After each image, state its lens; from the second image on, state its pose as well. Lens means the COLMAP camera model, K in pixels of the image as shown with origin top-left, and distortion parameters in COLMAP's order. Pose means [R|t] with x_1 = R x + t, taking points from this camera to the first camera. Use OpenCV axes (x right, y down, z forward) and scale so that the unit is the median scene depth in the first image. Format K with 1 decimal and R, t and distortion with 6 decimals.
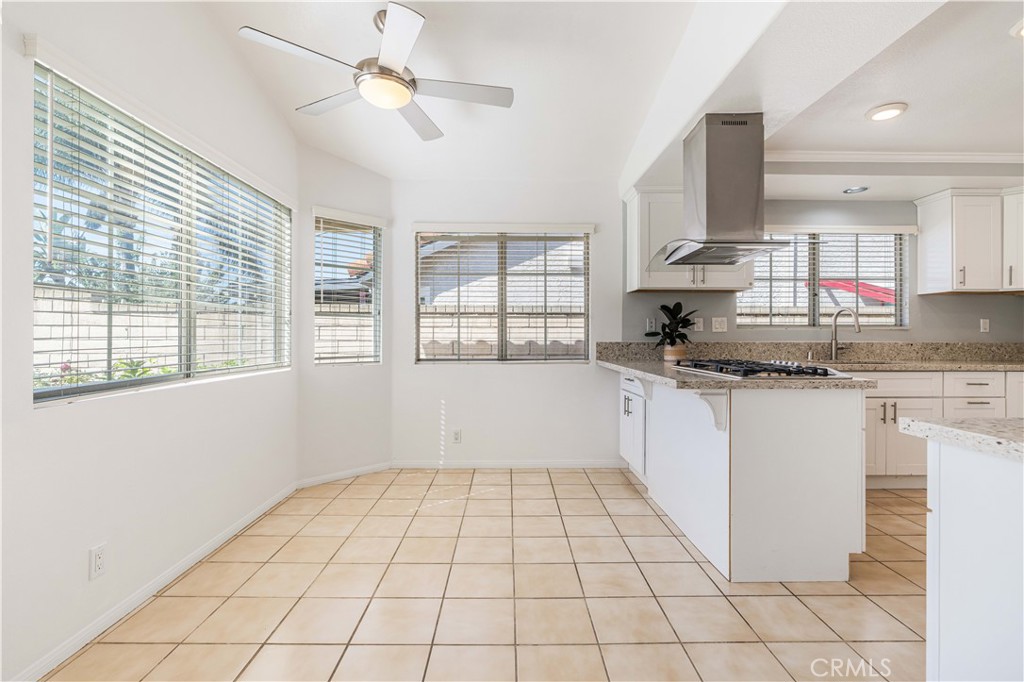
lens RADIAL K [[470.9, 0, 512.0], [0, 470.9, 341.0], [0, 0, 1]] dist [-0.002139, 0.000313]
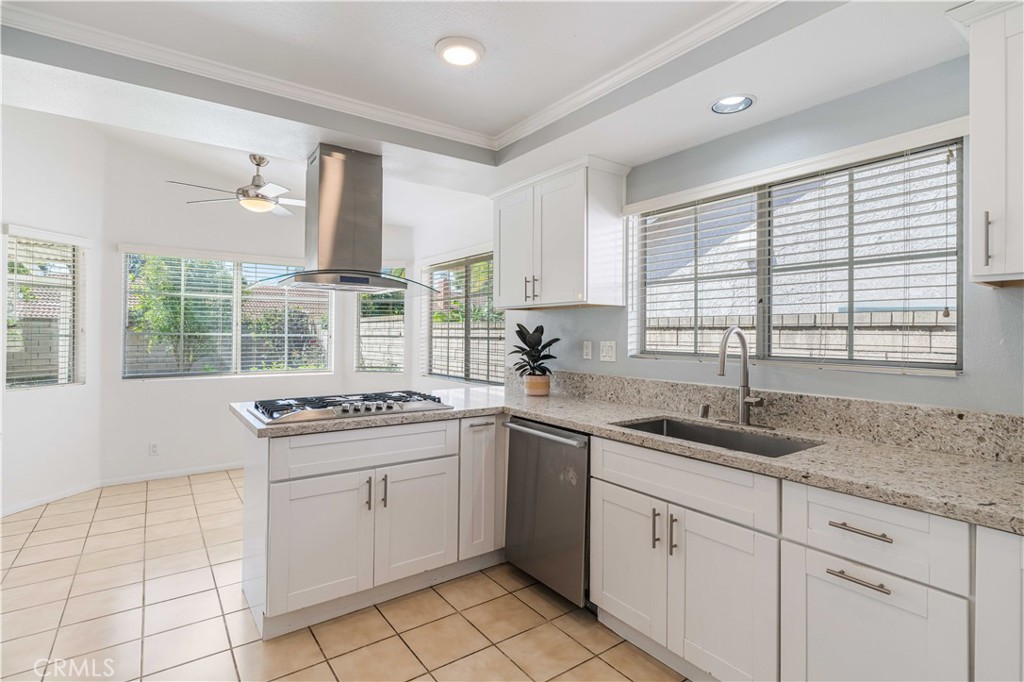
lens RADIAL K [[495.3, 0, 509.7], [0, 495.3, 337.0], [0, 0, 1]] dist [-0.005917, 0.000104]
pose [[0.575768, 0.002924, -0.817608, 0.991257], [-0.018528, 0.999783, -0.009472, -0.047588], [0.817403, 0.020603, 0.575697, 0.465941]]
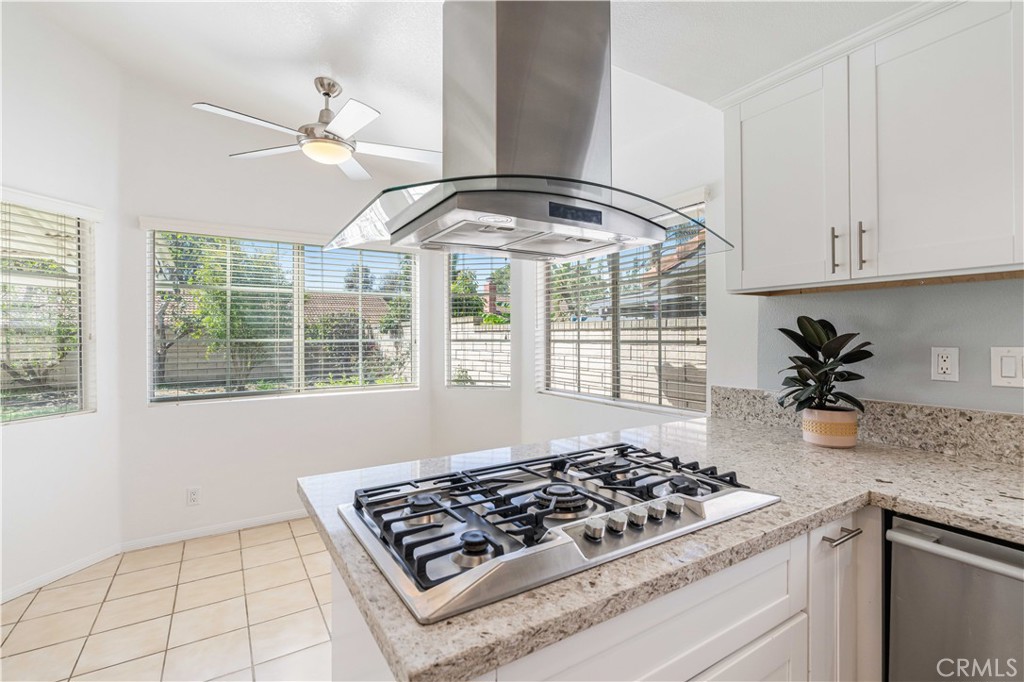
lens RADIAL K [[475.0, 0, 518.3], [0, 475.0, 343.9], [0, 0, 1]] dist [-0.002326, -0.000392]
pose [[0.523889, 0.005146, -0.851771, 0.572501], [-0.008230, 0.999966, 0.000979, -0.050724], [0.851747, 0.006497, 0.523914, 0.502423]]
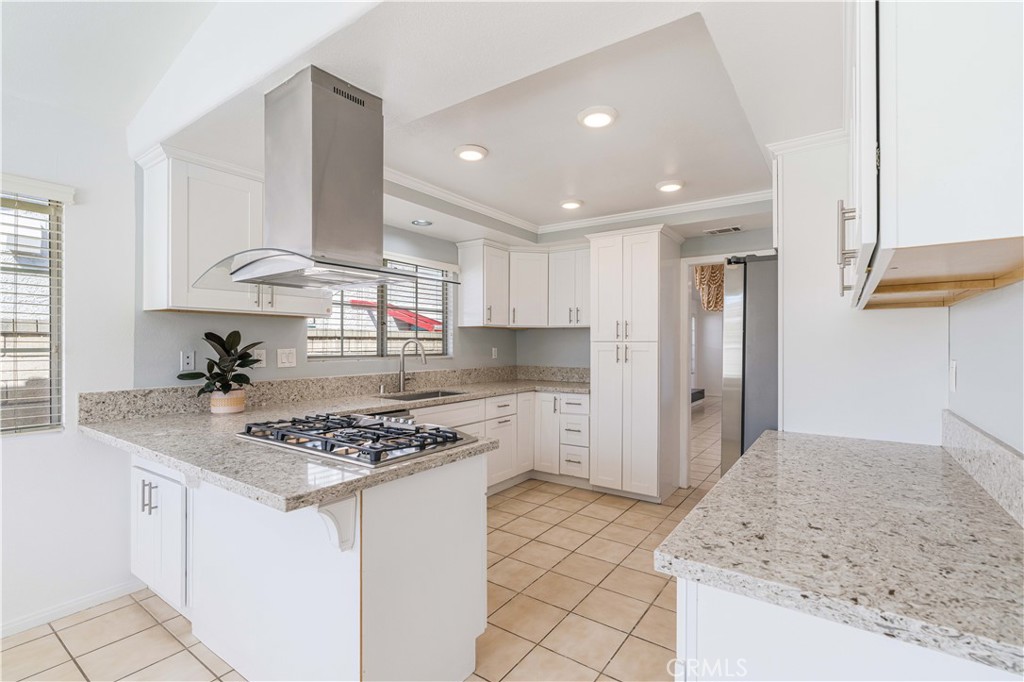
lens RADIAL K [[468.8, 0, 509.5], [0, 468.8, 344.2], [0, 0, 1]] dist [-0.003562, -0.000421]
pose [[0.588690, -0.003024, 0.808353, 0.027938], [0.007402, 0.999971, -0.001650, -0.055287], [-0.808325, 0.006955, 0.588696, 0.245105]]
